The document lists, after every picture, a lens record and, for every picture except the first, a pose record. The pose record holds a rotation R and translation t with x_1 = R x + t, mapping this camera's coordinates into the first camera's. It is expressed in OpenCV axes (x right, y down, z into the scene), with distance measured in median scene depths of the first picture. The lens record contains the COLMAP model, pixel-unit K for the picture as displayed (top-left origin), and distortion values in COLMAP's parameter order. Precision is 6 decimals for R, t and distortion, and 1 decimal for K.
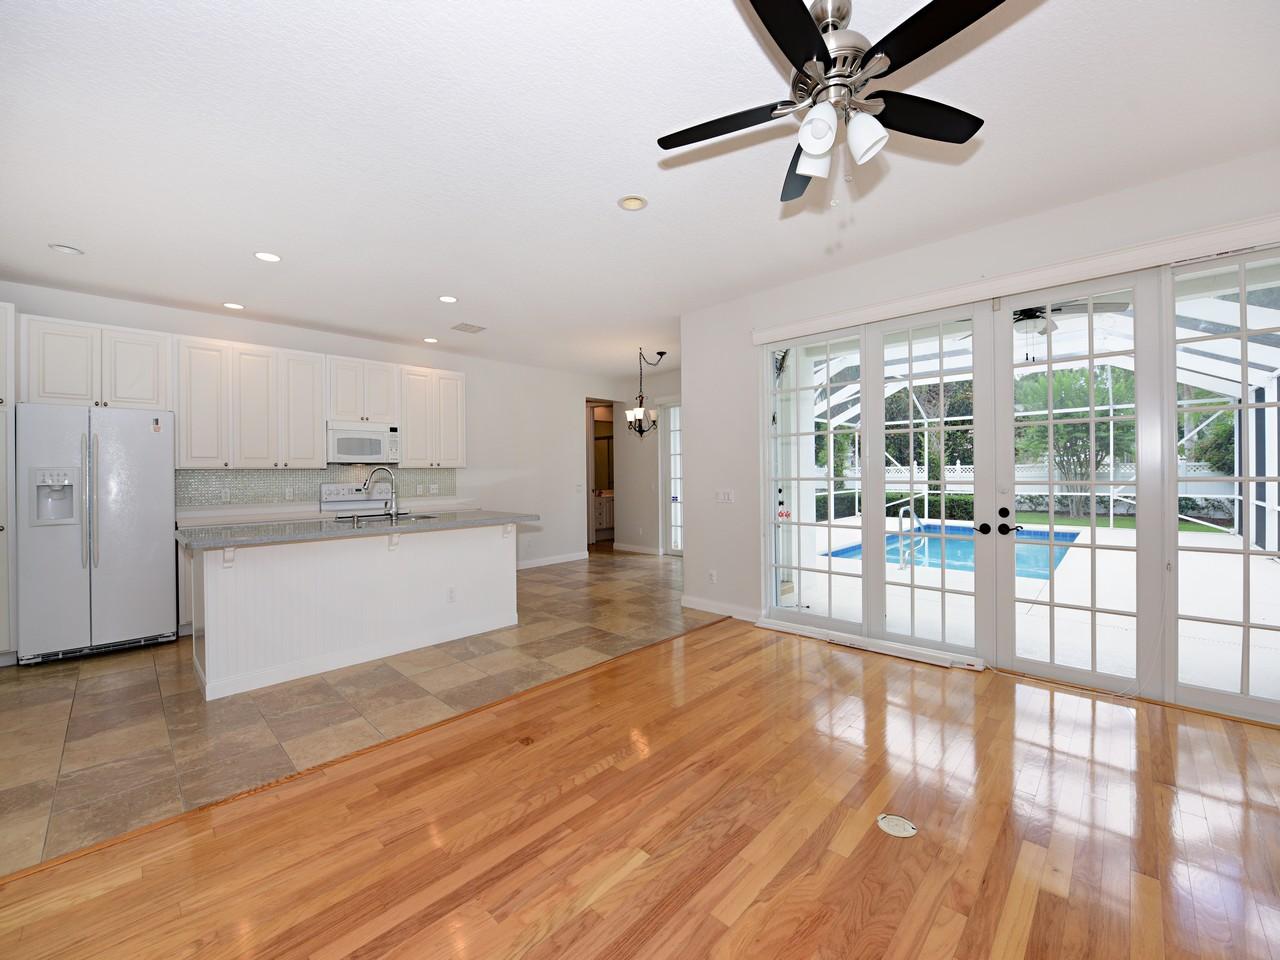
lens RADIAL K [[513.5, 0, 639.7], [0, 513.5, 473.0], [0, 0, 1]] dist [-0.019495, -0.000562]
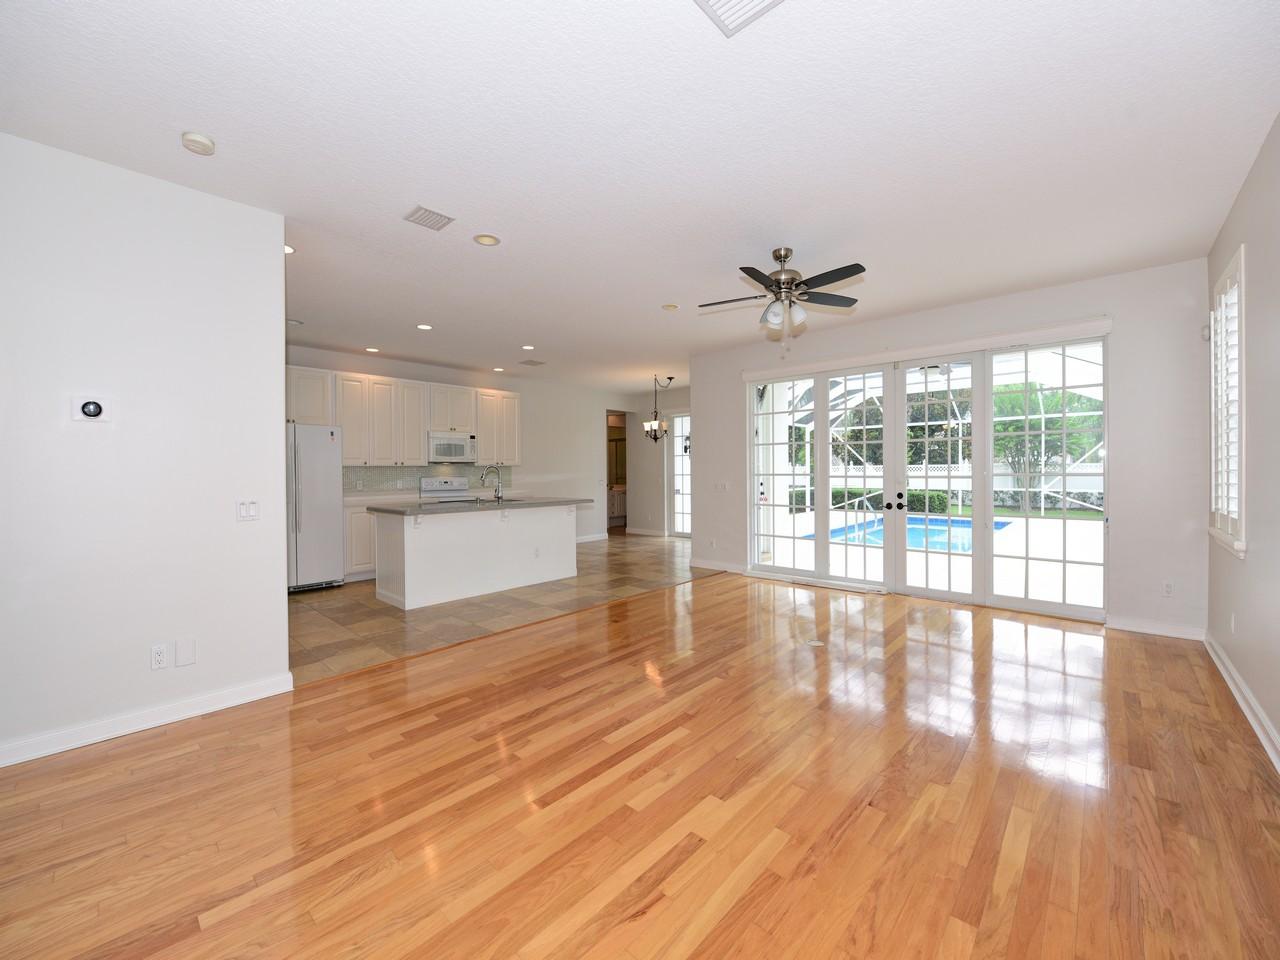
lens RADIAL K [[513.5, 0, 633.3], [0, 513.5, 472.2], [0, 0, 1]] dist [-0.019495, -0.000562]
pose [[0.999860, 0.002898, 0.016458, -0.100902], [-0.002935, 0.999993, 0.002193, 0.002934], [-0.016452, -0.002241, 0.999862, -0.407586]]
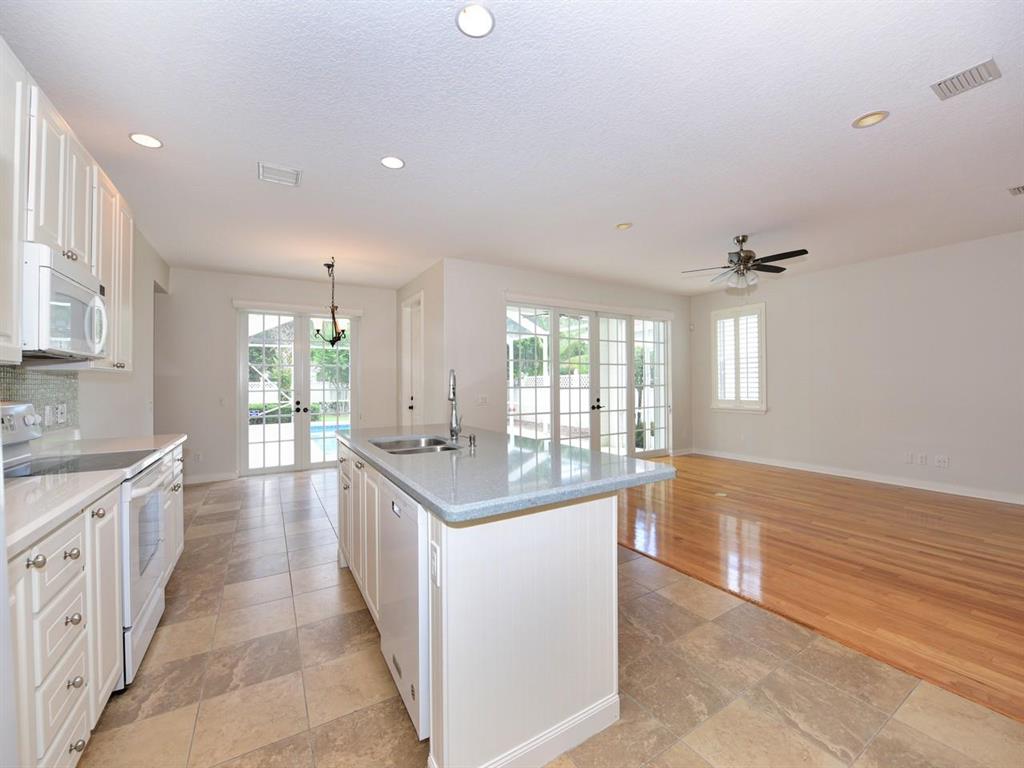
lens RADIAL K [[412.1, 0, 515.8], [0, 412.1, 377.8], [0, 0, 1]] dist [-0.019809, -0.000408]
pose [[0.249000, 0.020406, 0.968289, -0.894601], [0.005397, 0.999733, -0.022456, 0.009135], [-0.968489, 0.010817, 0.248823, 0.626840]]
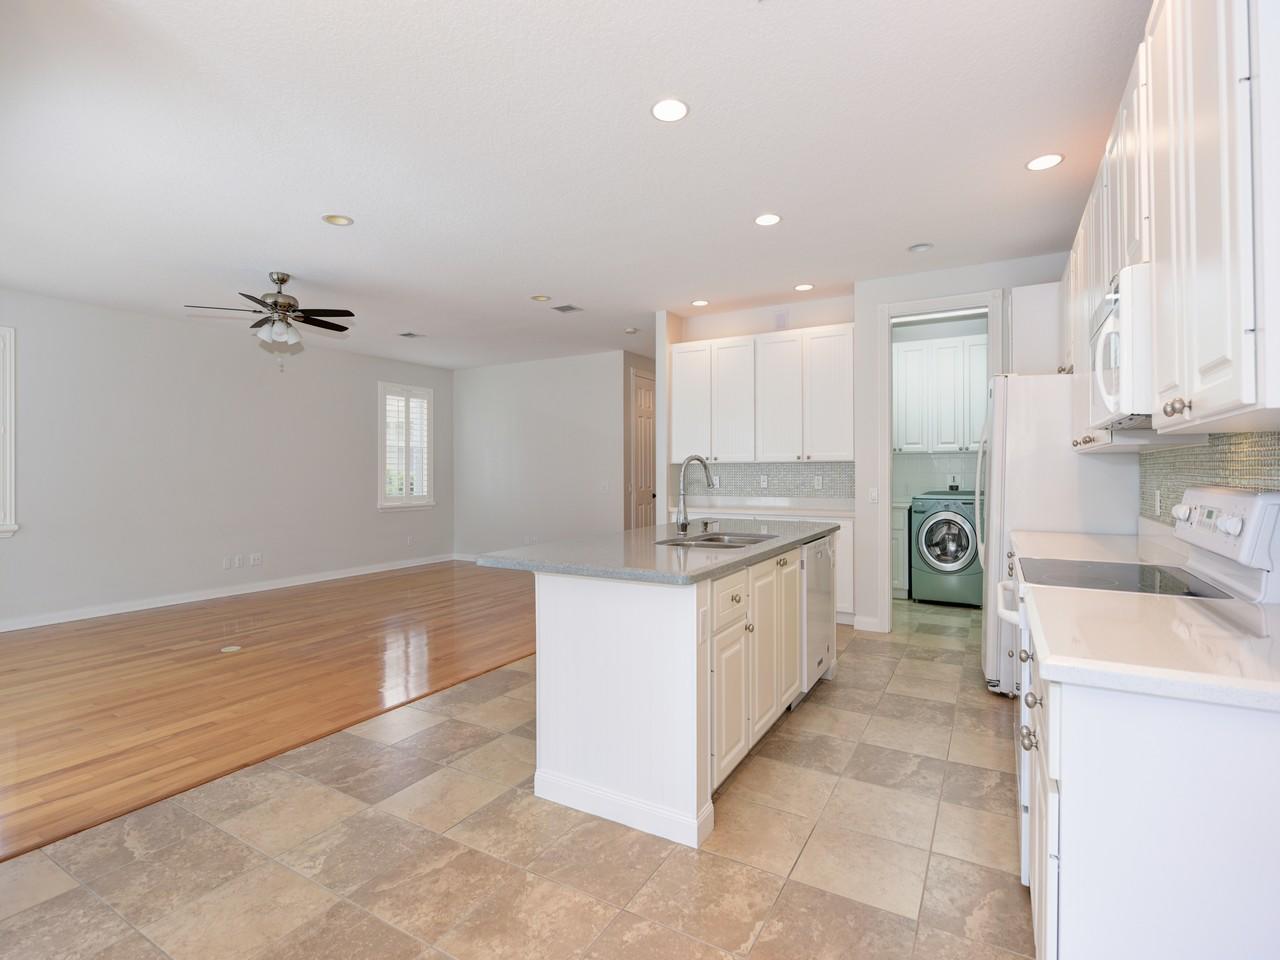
lens RADIAL K [[620.1, 0, 644.1], [0, 620.1, 469.5], [0, 0, 1]] dist [-0.002835, -0.000374]
pose [[-0.968046, 0.015558, -0.250290, -0.189248], [0.016860, 0.999853, -0.003058, 0.005288], [0.250206, -0.007180, -0.968166, 1.493035]]
